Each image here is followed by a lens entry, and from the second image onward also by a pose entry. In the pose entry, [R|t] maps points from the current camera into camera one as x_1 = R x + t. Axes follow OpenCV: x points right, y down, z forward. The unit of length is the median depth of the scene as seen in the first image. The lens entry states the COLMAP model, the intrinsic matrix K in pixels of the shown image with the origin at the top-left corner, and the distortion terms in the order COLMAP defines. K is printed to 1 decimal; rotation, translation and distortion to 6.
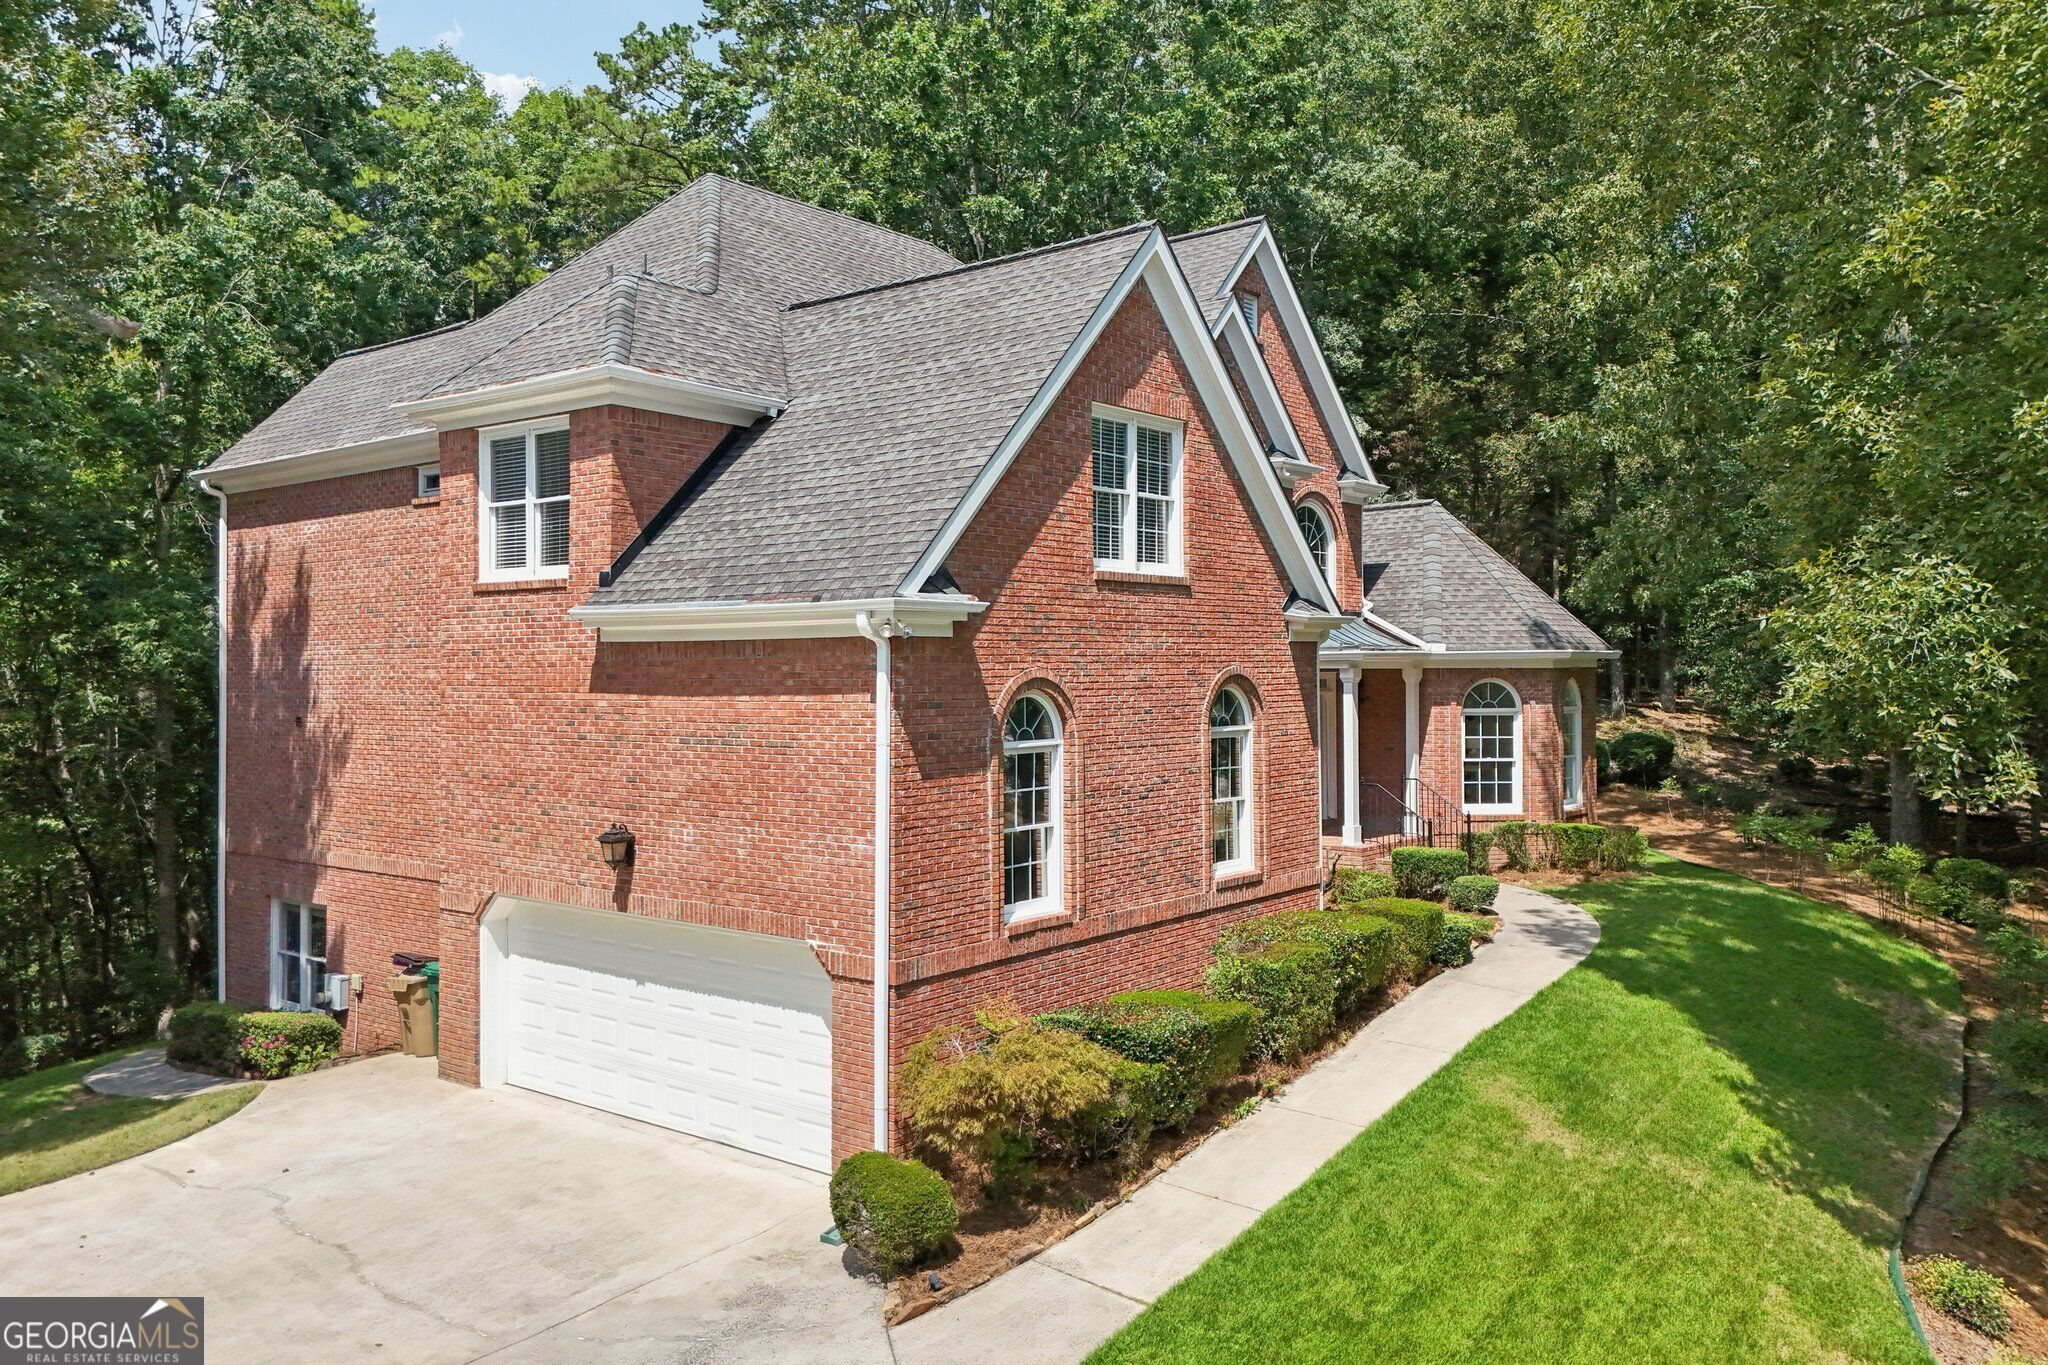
lens RADIAL K [[1636.4, 0, 926.8], [0, 1636.4, 685.3], [0, 0, 1]] dist [0.105679, -0.095418]
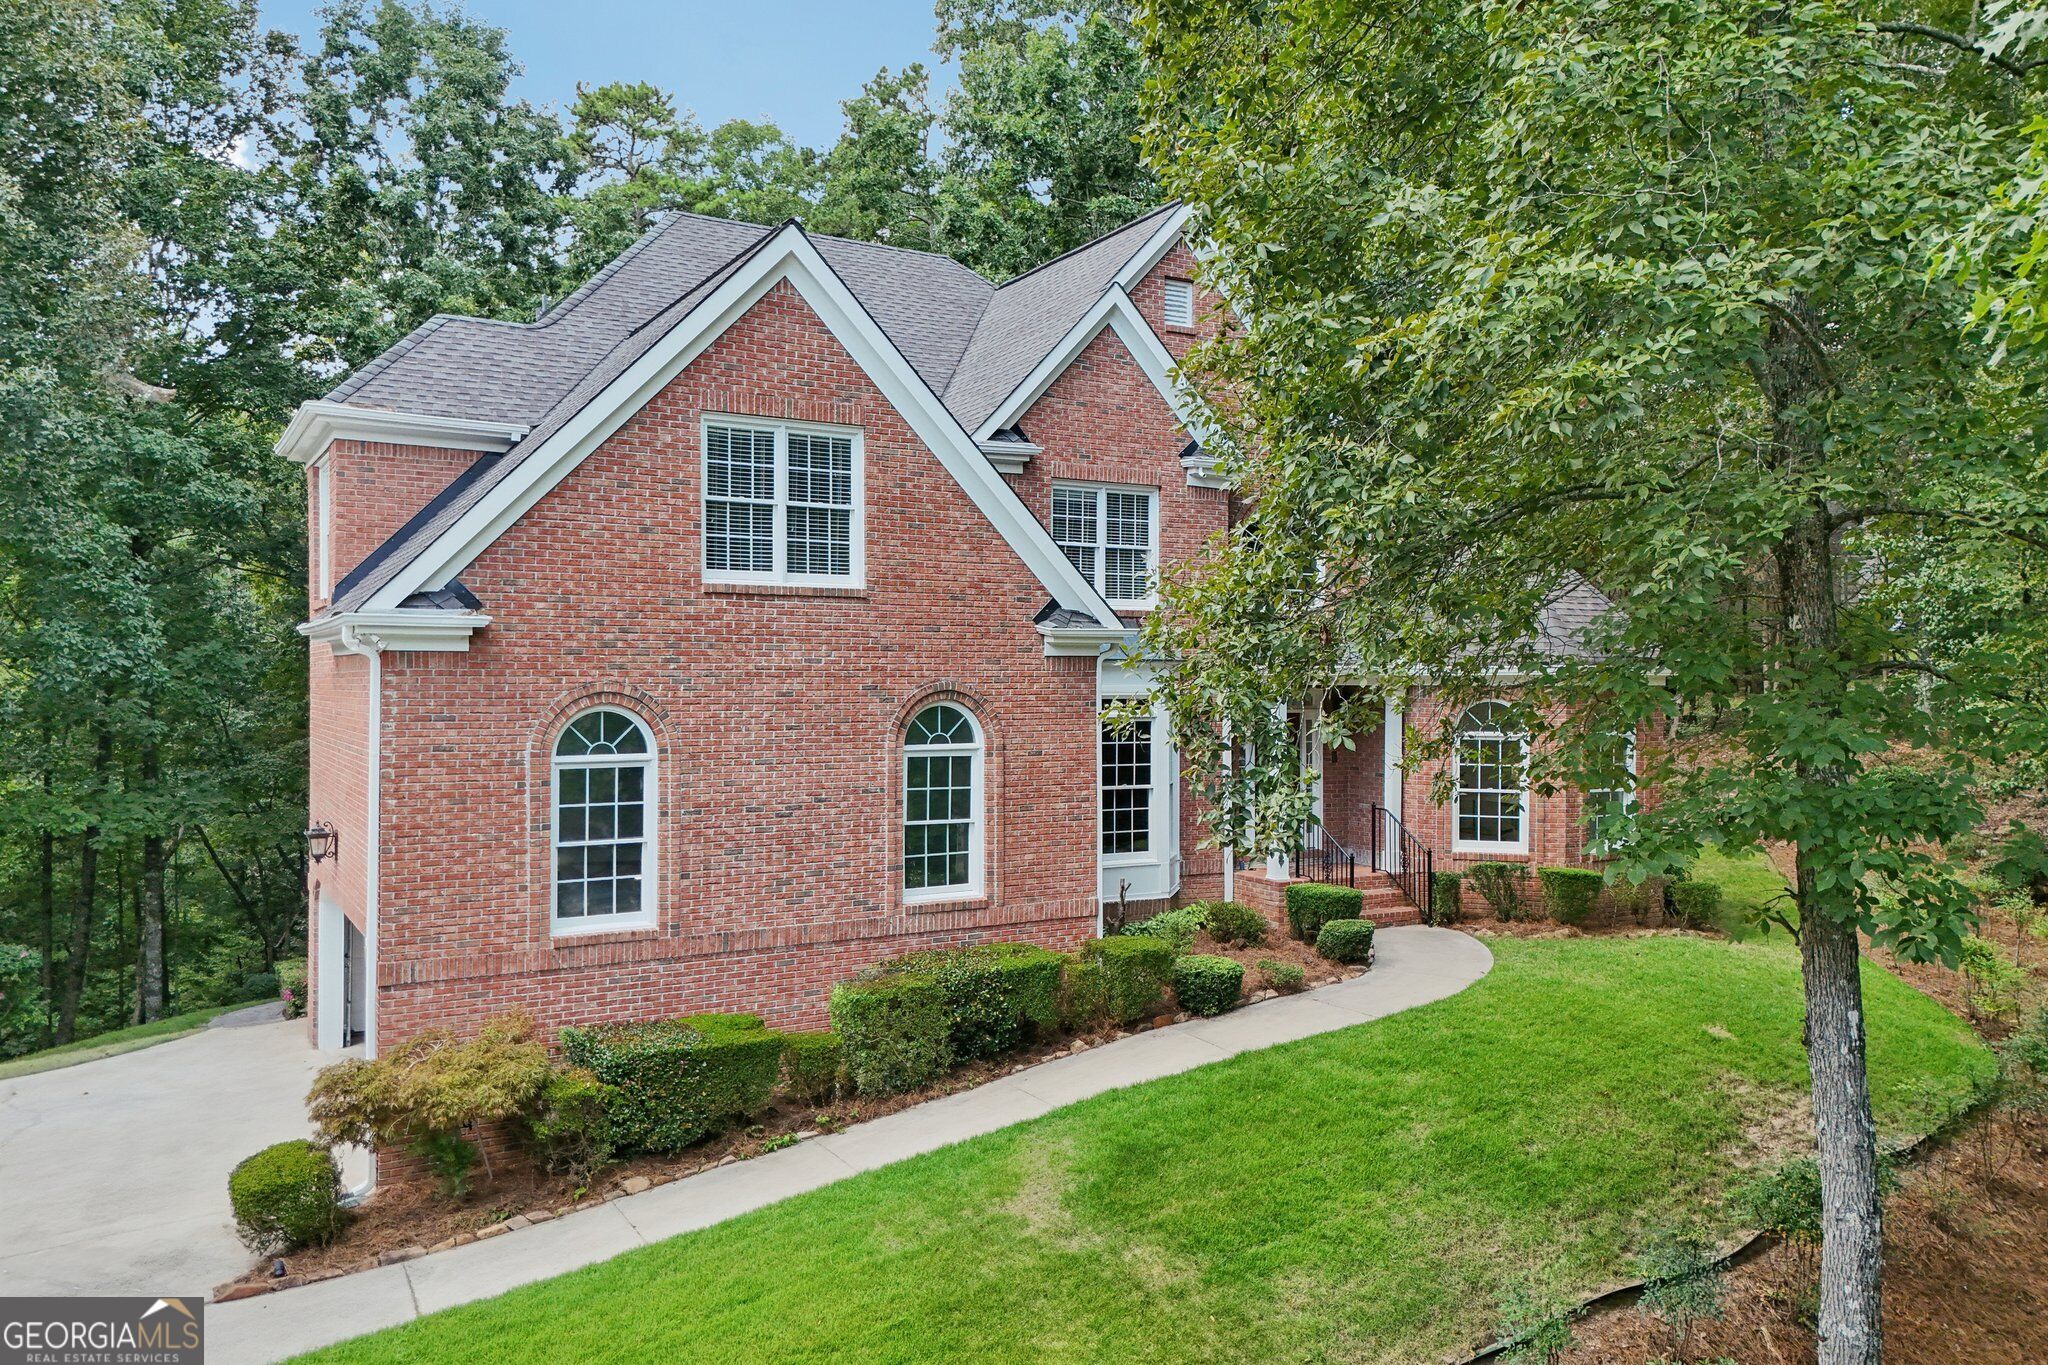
lens RADIAL K [[1636.4, 0, 926.8], [0, 1636.4, 685.3], [0, 0, 1]] dist [0.105679, -0.095418]
pose [[0.921461, 0.015090, -0.388179, 0.598180], [-0.013529, 0.999886, 0.006753, -0.016922], [0.388236, -0.000970, 0.921559, 0.138238]]
